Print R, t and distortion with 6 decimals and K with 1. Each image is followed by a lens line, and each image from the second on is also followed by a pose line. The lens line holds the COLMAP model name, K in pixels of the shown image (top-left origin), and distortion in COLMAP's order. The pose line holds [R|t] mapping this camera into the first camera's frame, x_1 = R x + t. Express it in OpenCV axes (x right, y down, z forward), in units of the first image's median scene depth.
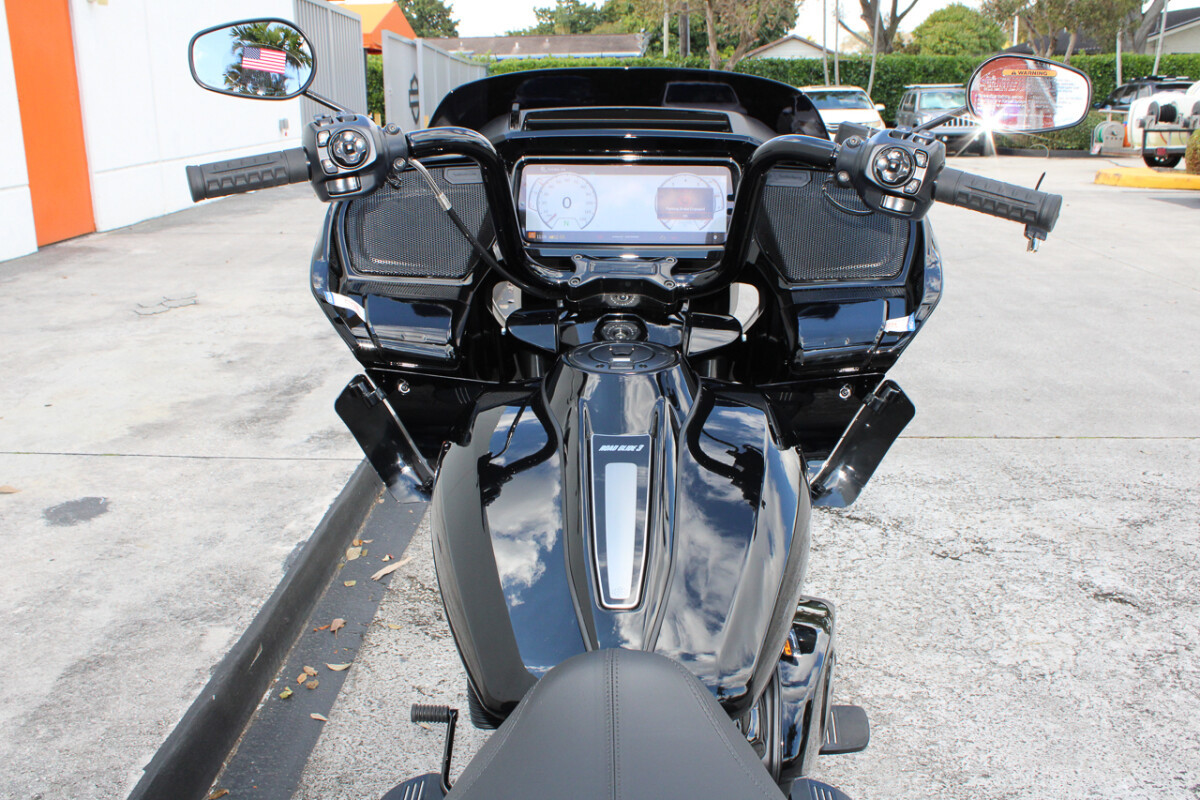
lens RADIAL K [[1181.5, 0, 600.0], [0, 1181.5, 400.0], [0, 0, 1]] dist [-0.070722, 0.022981]
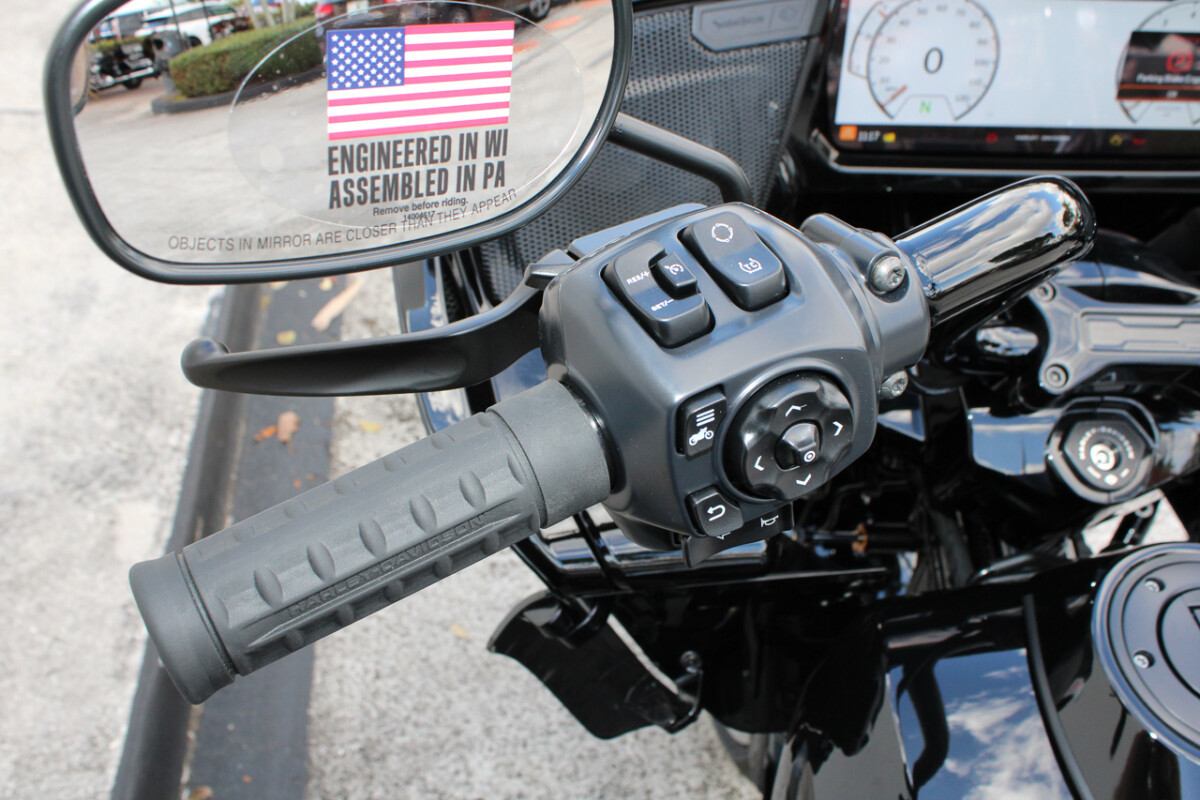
lens RADIAL K [[1181.5, 0, 600.0], [0, 1181.5, 400.0], [0, 0, 1]] dist [-0.070722, 0.022981]
pose [[0.989971, -0.042197, 0.134822, -0.159183], [-0.023773, 0.890981, 0.453418, -0.184231], [-0.139257, -0.452075, 0.881042, 0.425893]]
